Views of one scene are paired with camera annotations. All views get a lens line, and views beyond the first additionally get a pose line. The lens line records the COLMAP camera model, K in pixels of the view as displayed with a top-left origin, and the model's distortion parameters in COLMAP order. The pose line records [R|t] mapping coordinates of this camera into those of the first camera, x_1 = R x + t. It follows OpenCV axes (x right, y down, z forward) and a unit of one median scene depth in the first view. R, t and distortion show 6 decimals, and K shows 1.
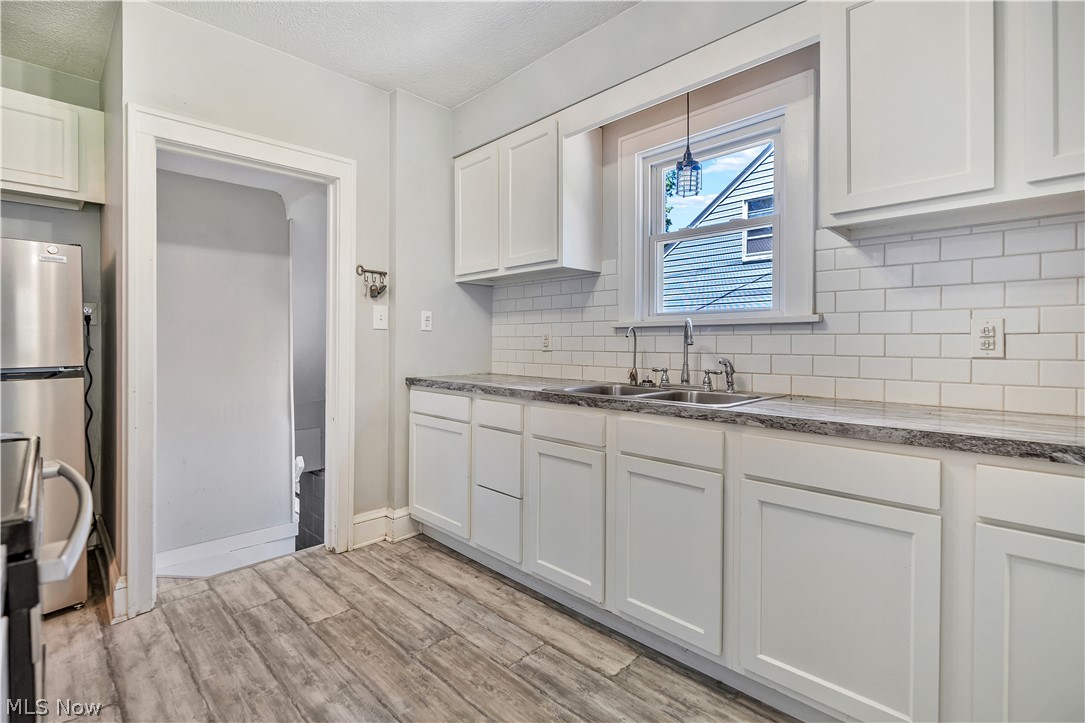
lens RADIAL K [[491.6, 0, 545.3], [0, 491.6, 352.3], [0, 0, 1]] dist [-0.004958, 0.002472]
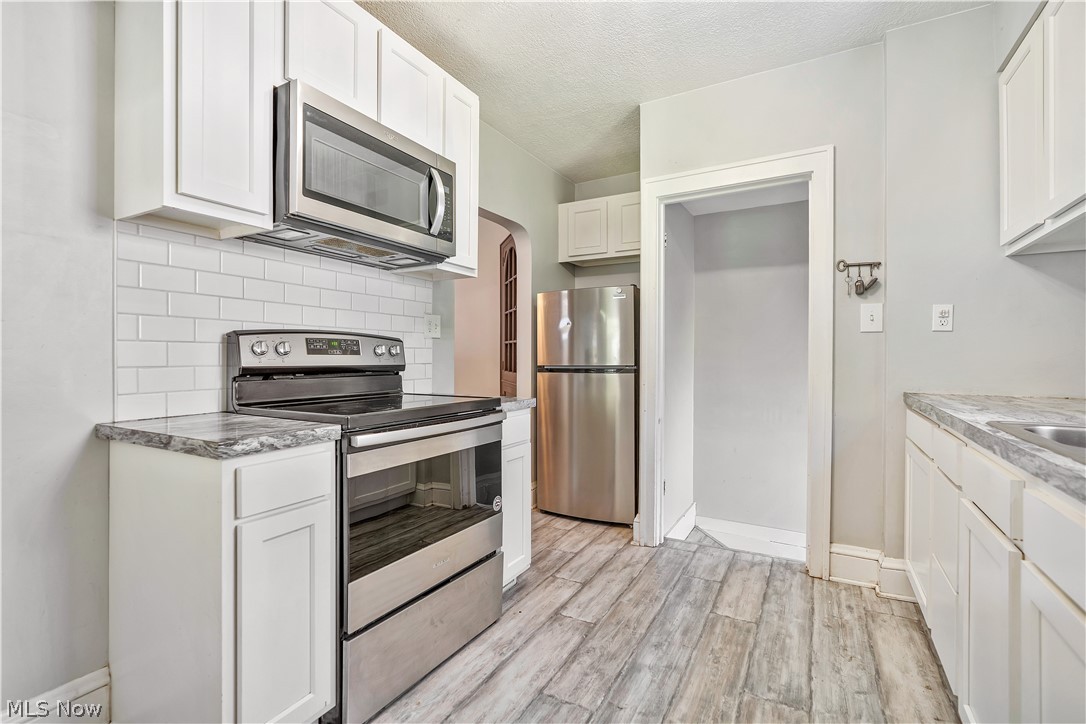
lens RADIAL K [[492.1, 0, 558.0], [0, 492.1, 357.8], [0, 0, 1]] dist [-0.004958, 0.002472]
pose [[0.286810, 0.003681, -0.957981, 0.418307], [-0.016830, 0.999858, -0.001197, 0.009290], [0.957840, 0.016466, 0.286831, 0.346619]]
